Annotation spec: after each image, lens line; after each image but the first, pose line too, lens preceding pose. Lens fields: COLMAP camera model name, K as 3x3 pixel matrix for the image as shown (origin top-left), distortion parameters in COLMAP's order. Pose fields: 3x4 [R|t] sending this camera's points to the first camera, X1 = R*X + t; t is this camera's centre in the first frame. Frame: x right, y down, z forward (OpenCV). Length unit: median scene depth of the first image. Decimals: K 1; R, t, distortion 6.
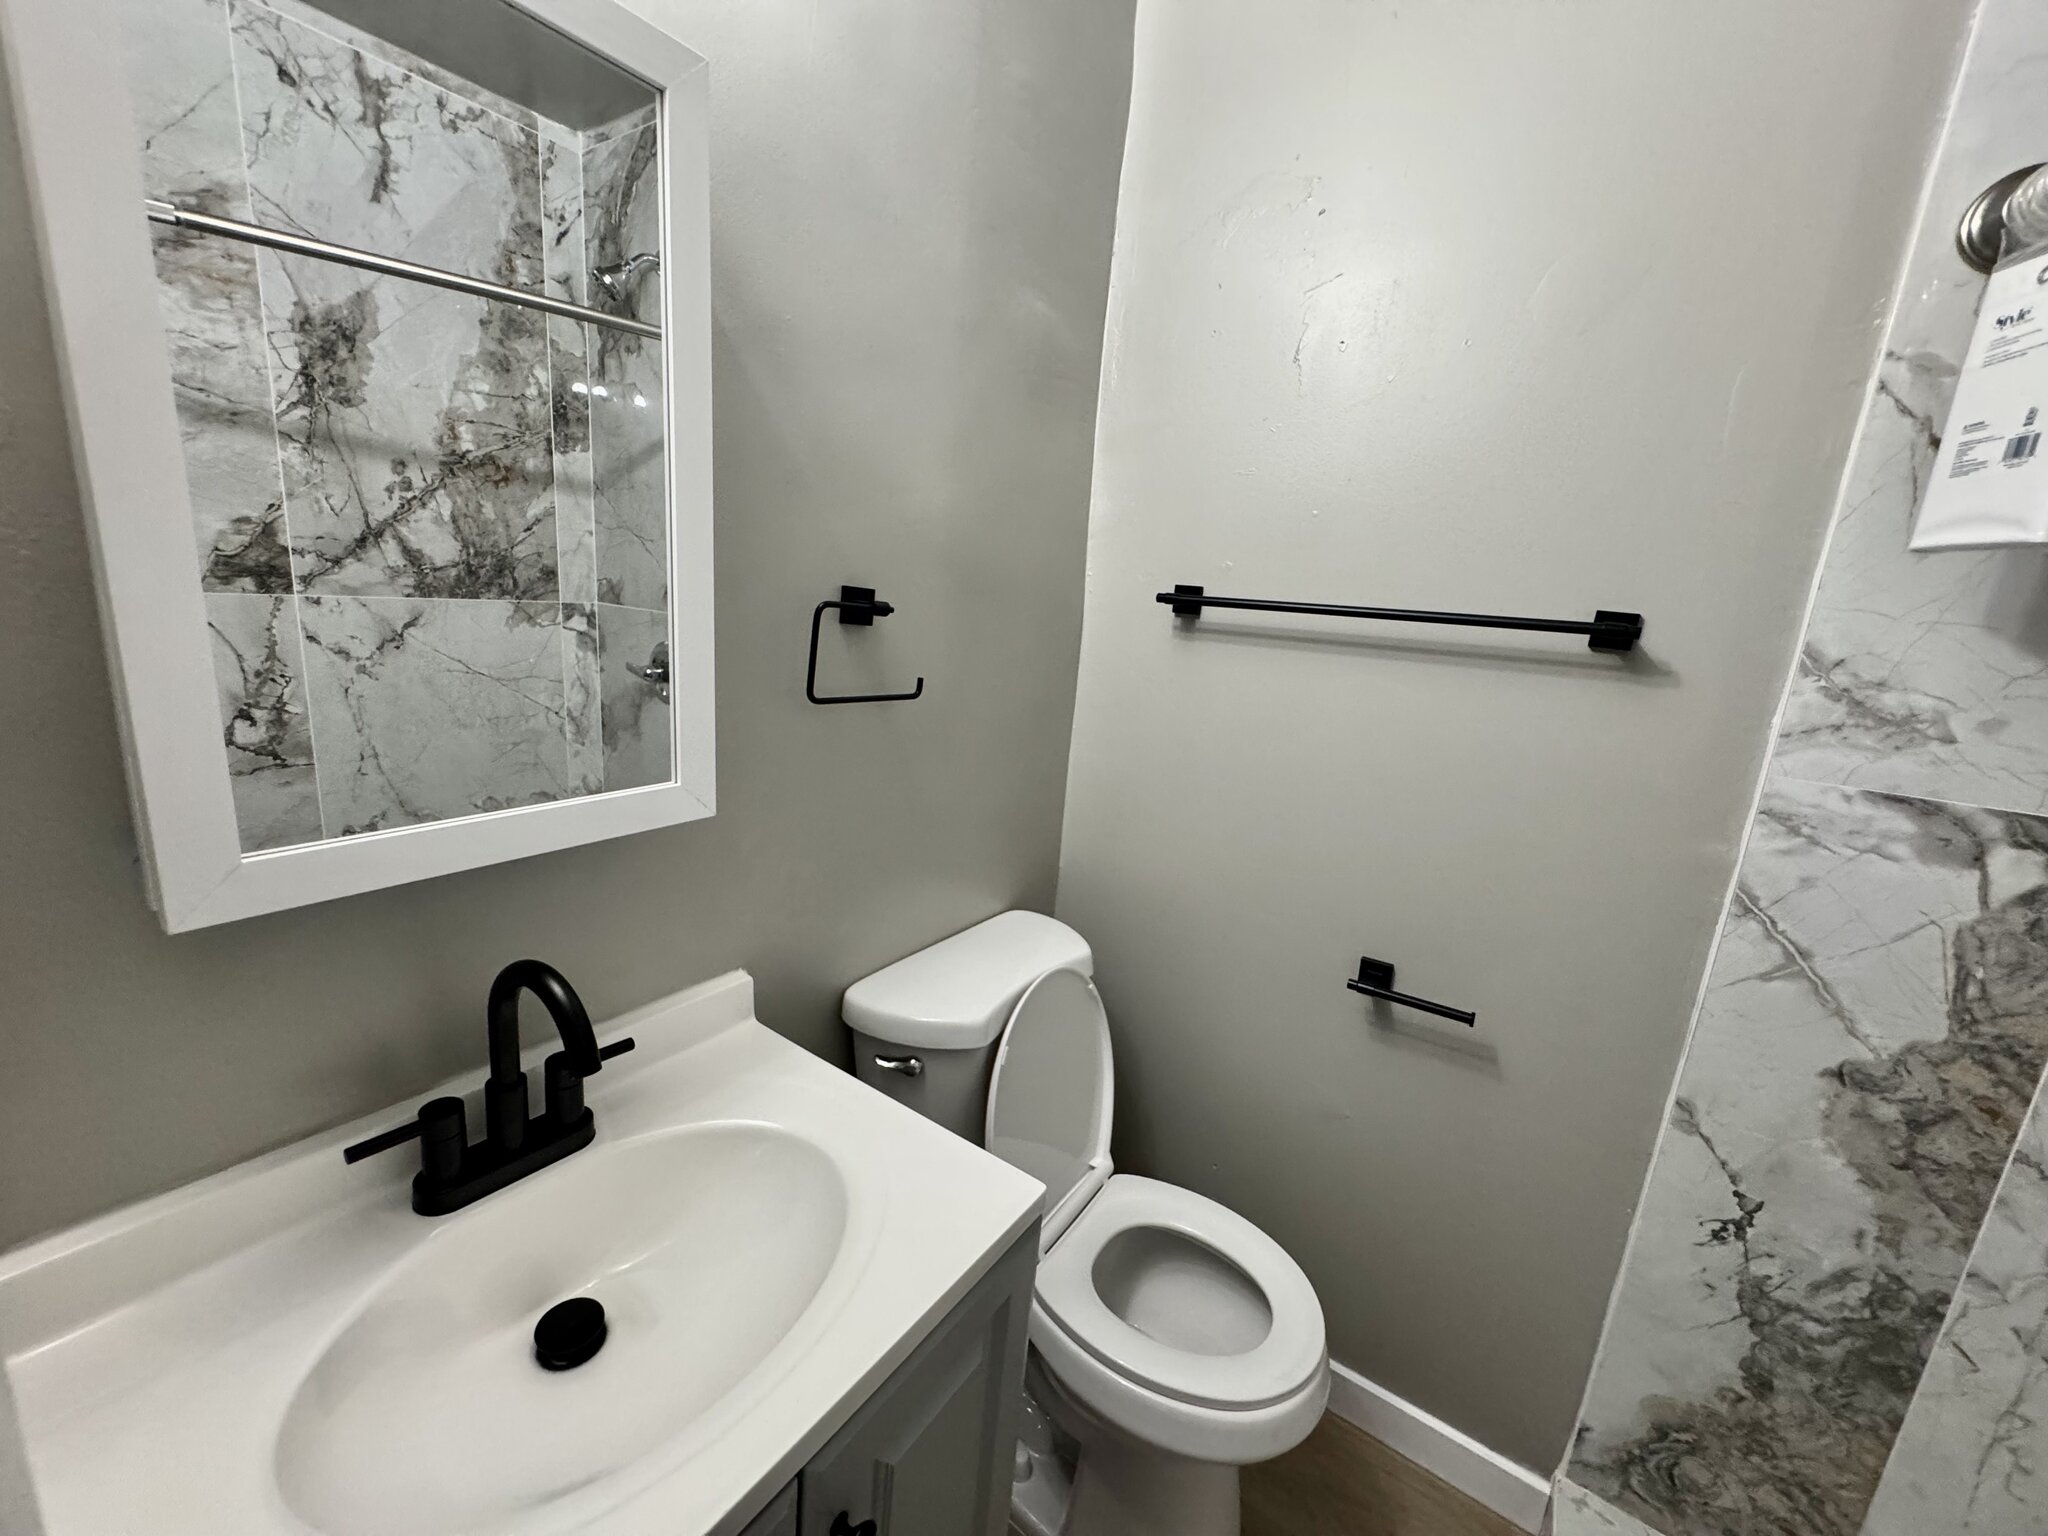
lens RADIAL K [[823.6, 0, 1021.9], [0, 823.6, 766.6], [0, 0, 1]] dist [0.000356, -0.000134]
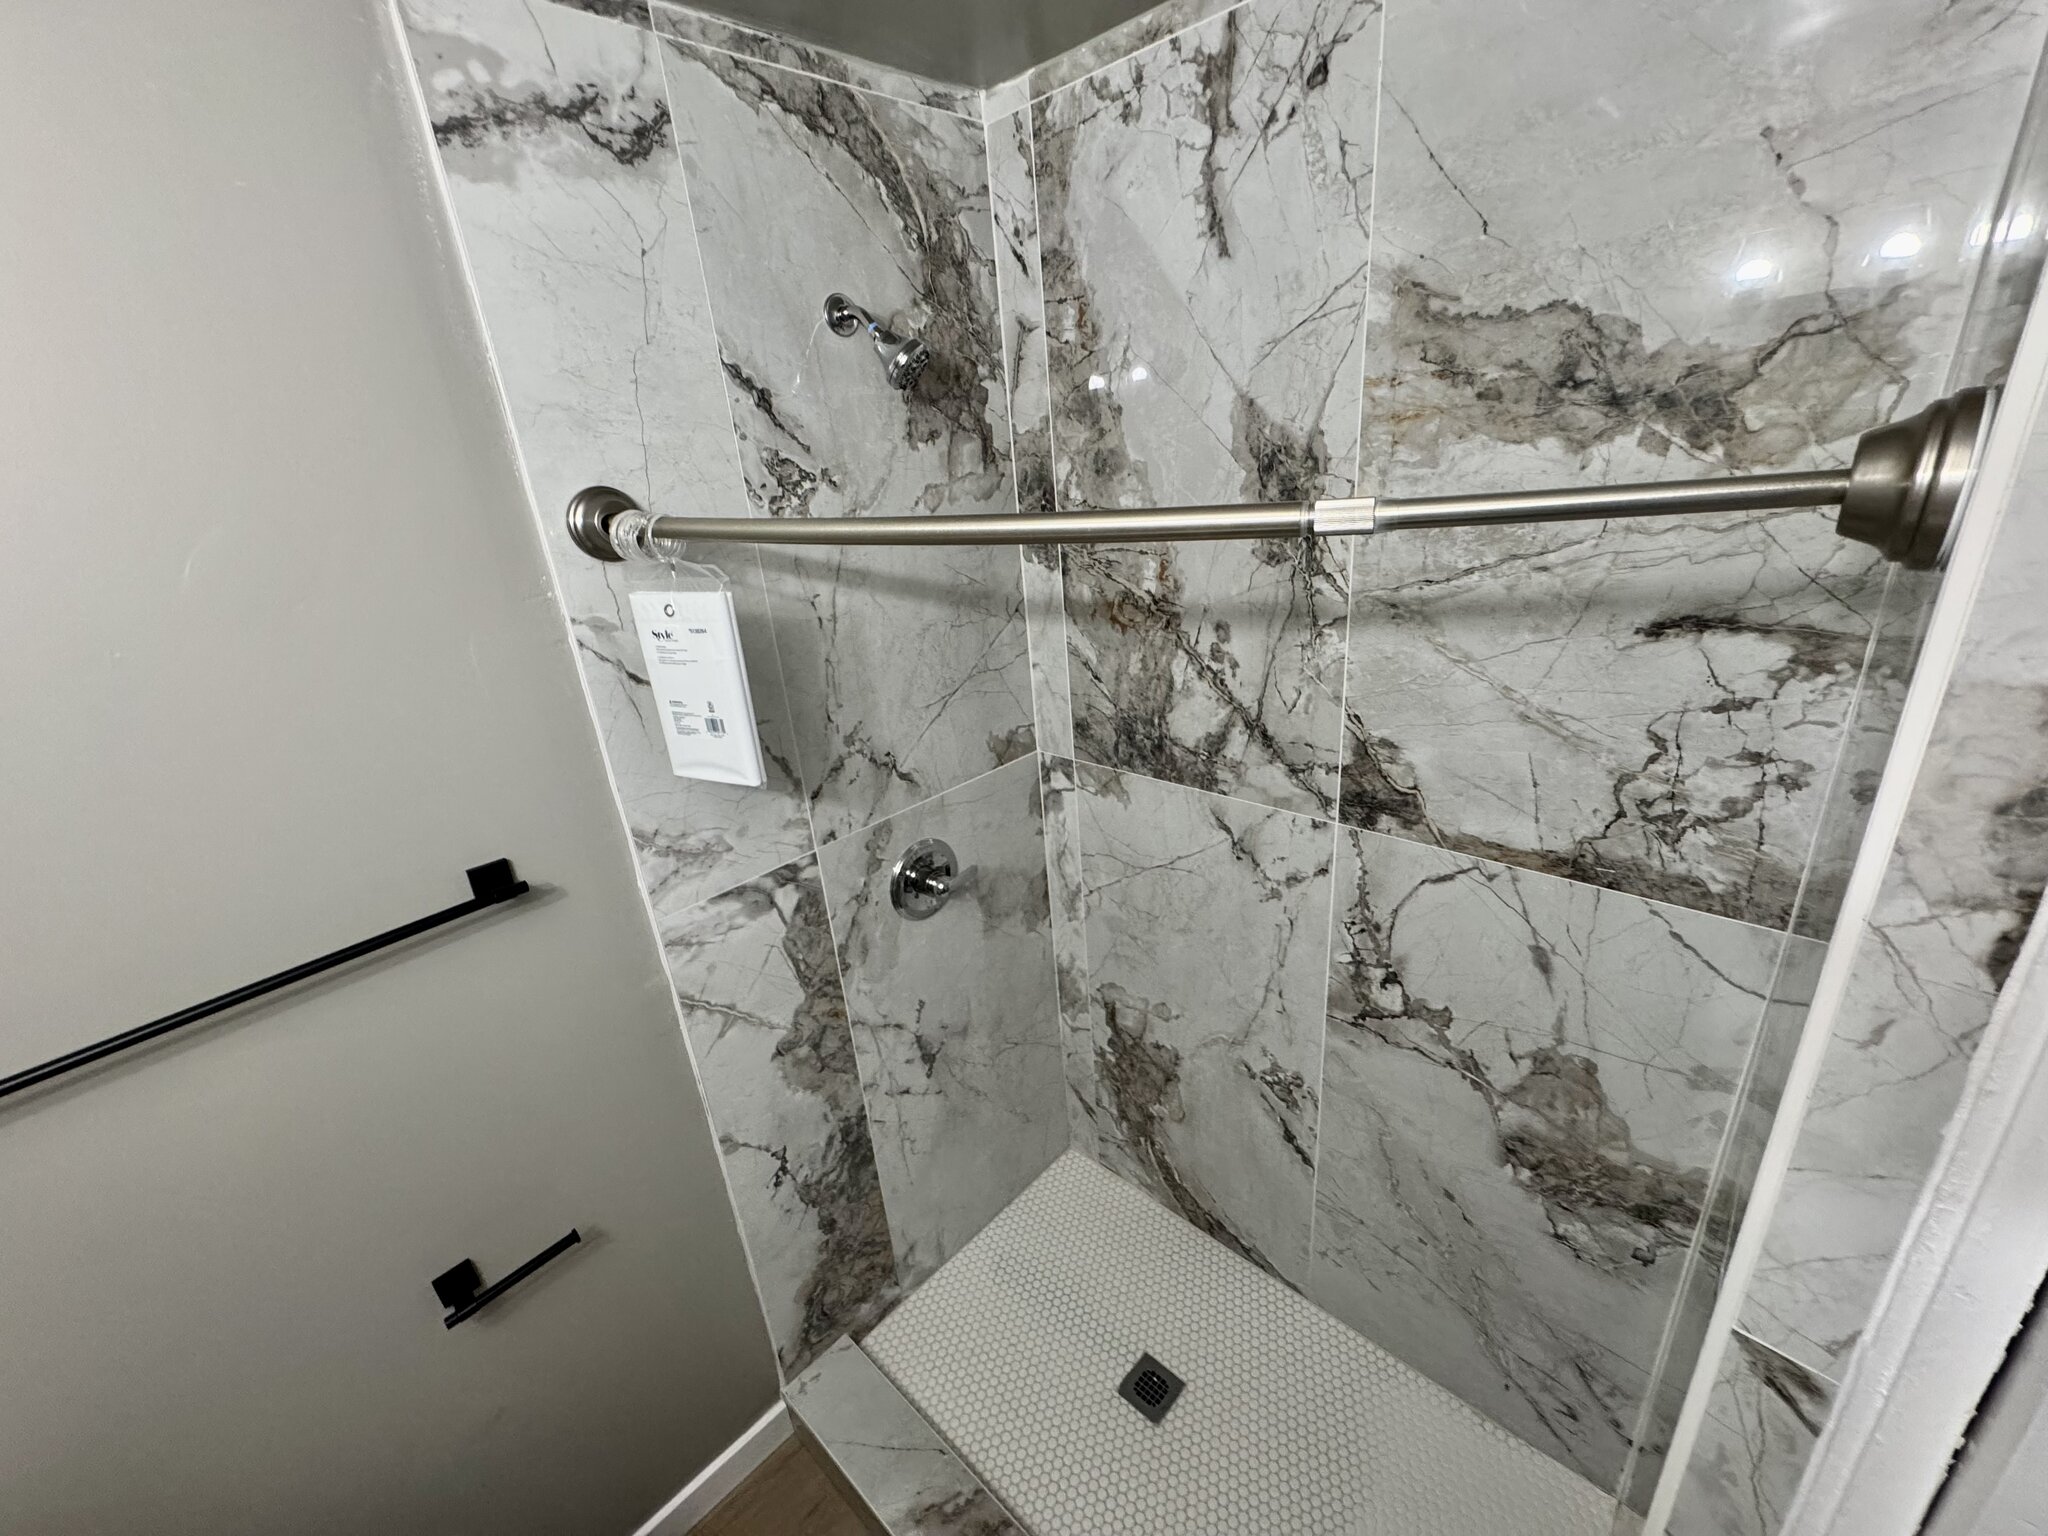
lens RADIAL K [[823.6, 0, 1021.9], [0, 823.6, 766.6], [0, 0, 1]] dist [0.000356, -0.000134]
pose [[0.135313, -0.438760, 0.888358, -0.049191], [0.311247, 0.870040, 0.382304, -0.519385], [-0.940647, 0.224768, 0.254290, 0.088422]]
